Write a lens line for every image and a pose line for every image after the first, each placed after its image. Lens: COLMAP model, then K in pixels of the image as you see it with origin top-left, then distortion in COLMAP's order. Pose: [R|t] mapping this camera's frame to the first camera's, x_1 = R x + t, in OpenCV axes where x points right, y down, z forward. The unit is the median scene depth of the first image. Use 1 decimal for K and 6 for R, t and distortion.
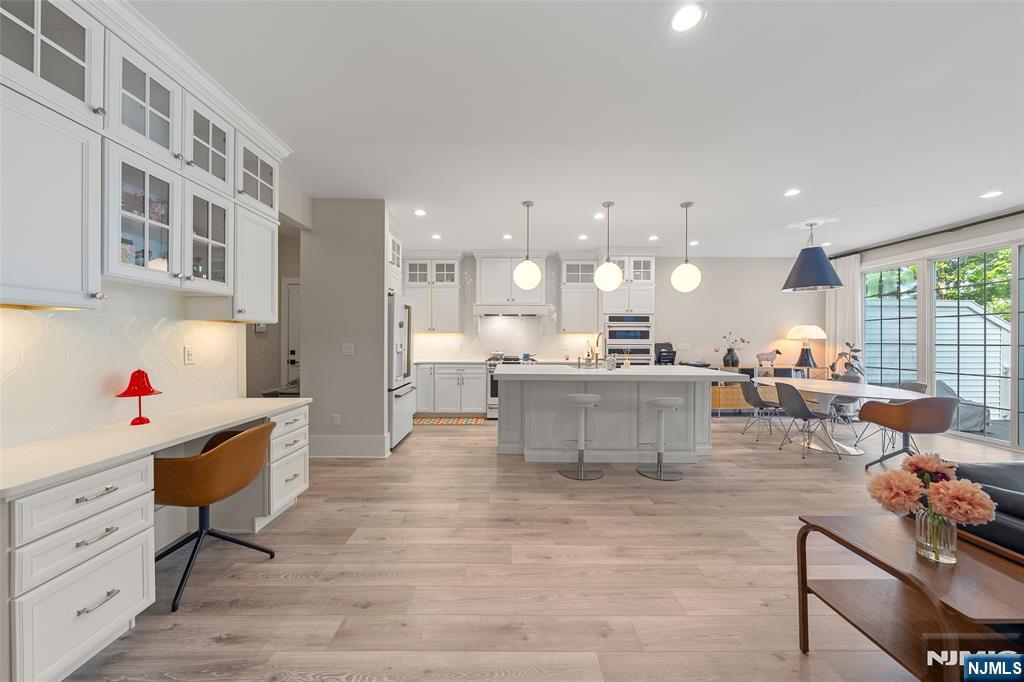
lens RADIAL K [[354.0, 0, 512.9], [0, 354.0, 339.3], [0, 0, 1]] dist [-0.002829, -0.000334]
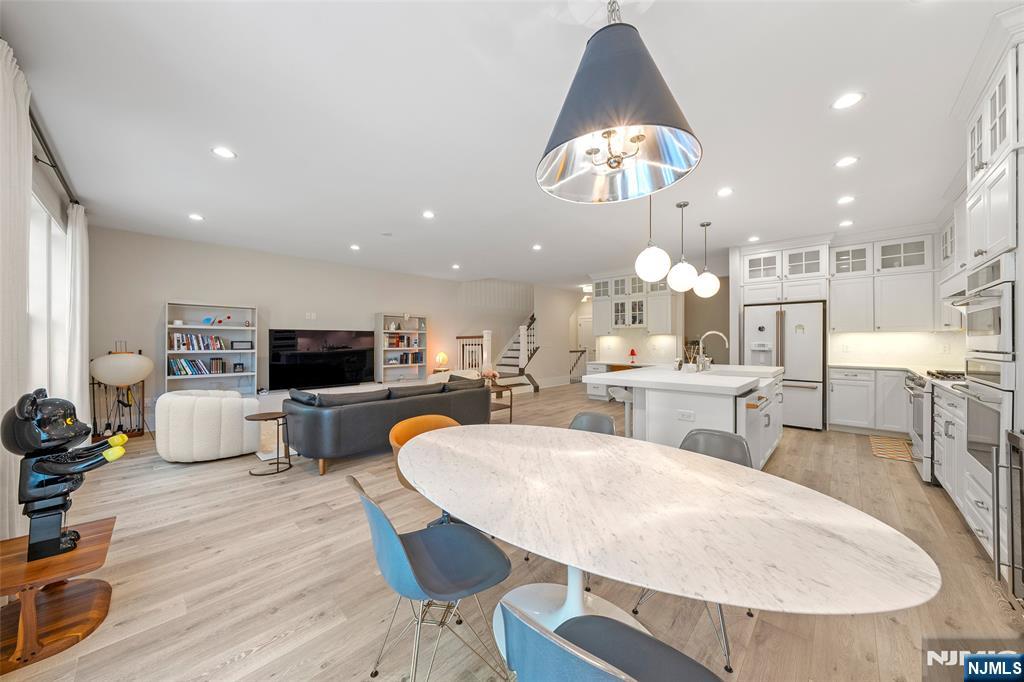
lens RADIAL K [[354.0, 0, 507.3], [0, 354.0, 341.2], [0, 0, 1]] dist [-0.002829, -0.000334]
pose [[-0.696935, -0.003904, -0.717123, 2.559410], [0.000671, 0.999981, -0.006096, 0.018623], [0.717134, -0.004729, -0.696920, 2.571110]]
